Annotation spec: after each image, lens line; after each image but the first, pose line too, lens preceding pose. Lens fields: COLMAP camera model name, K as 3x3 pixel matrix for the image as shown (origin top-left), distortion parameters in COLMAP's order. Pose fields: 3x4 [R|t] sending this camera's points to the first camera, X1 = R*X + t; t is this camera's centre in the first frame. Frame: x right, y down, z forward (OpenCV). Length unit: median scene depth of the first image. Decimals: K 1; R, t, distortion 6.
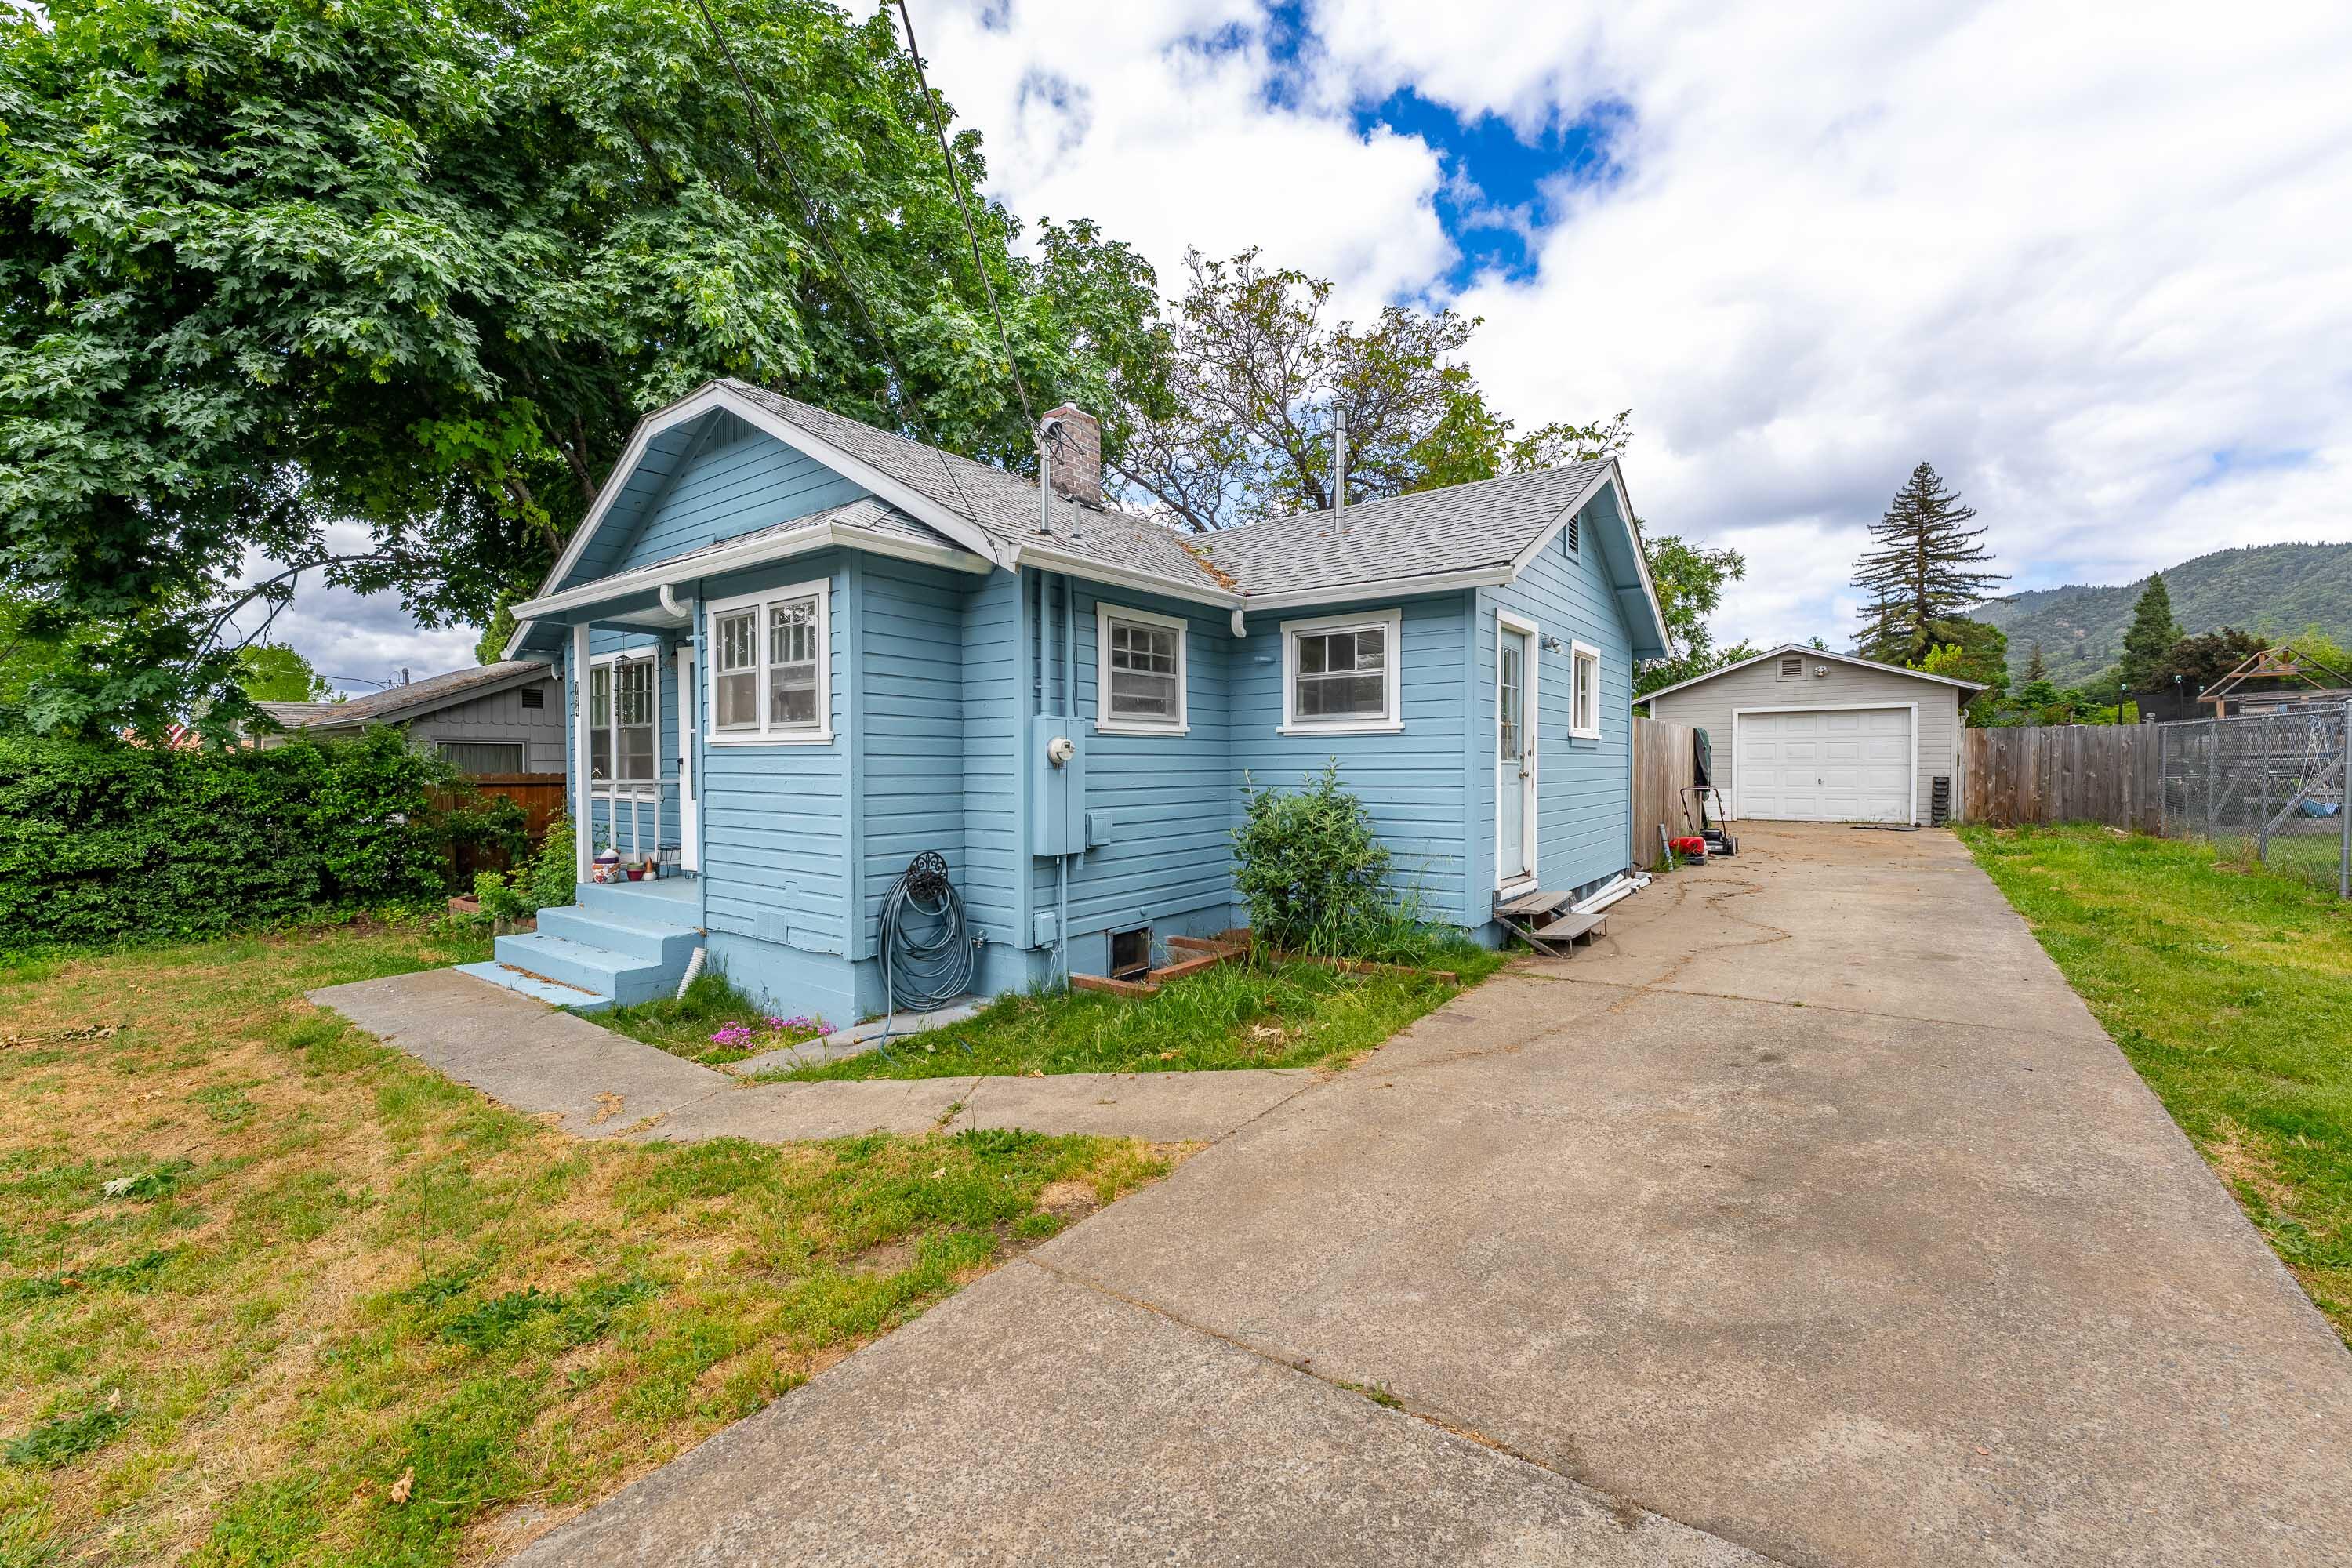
lens RADIAL K [[944.7, 0, 1179.7], [0, 944.7, 787.0], [0, 0, 1]] dist [-0.000764, -0.000044]
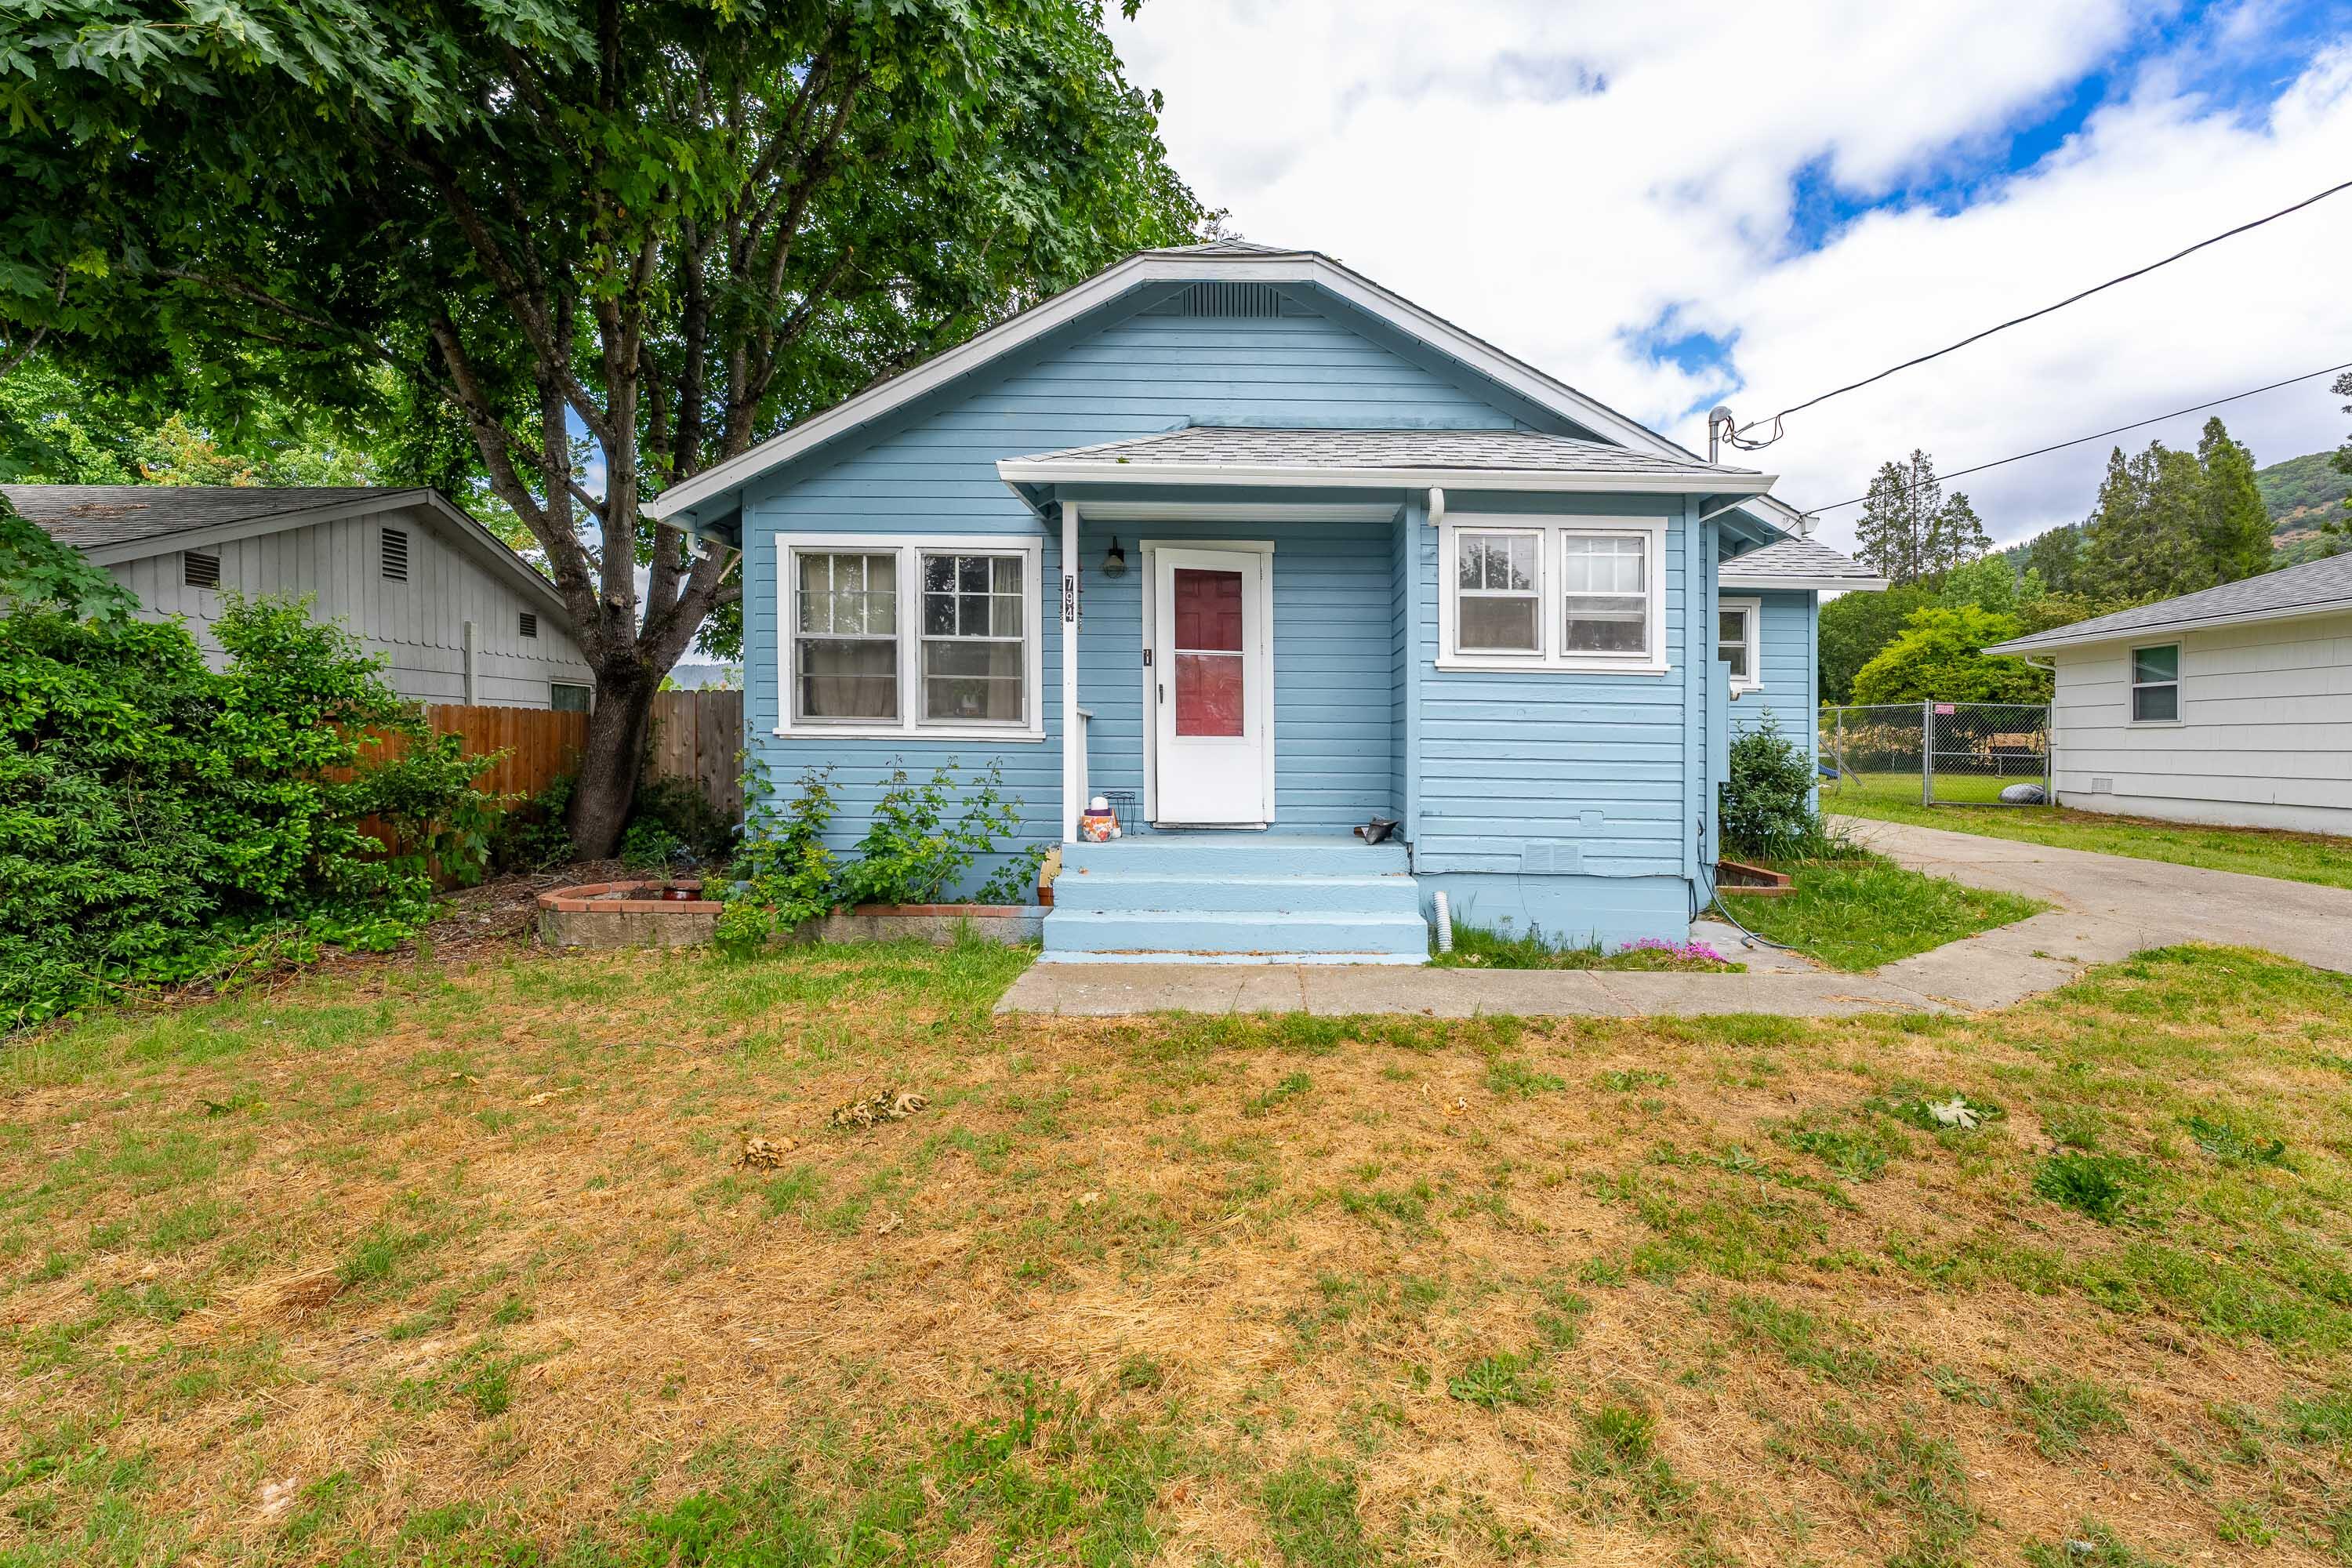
lens RADIAL K [[969.5, 0, 1170.2], [0, 969.5, 768.8], [0, 0, 1]] dist [0.017068, 0.000102]
pose [[0.796377, 0.000934, 0.604800, -1.257823], [-0.000429, 0.999999, -0.000980, 0.053011], [-0.604801, 0.000521, 0.796377, 0.399011]]
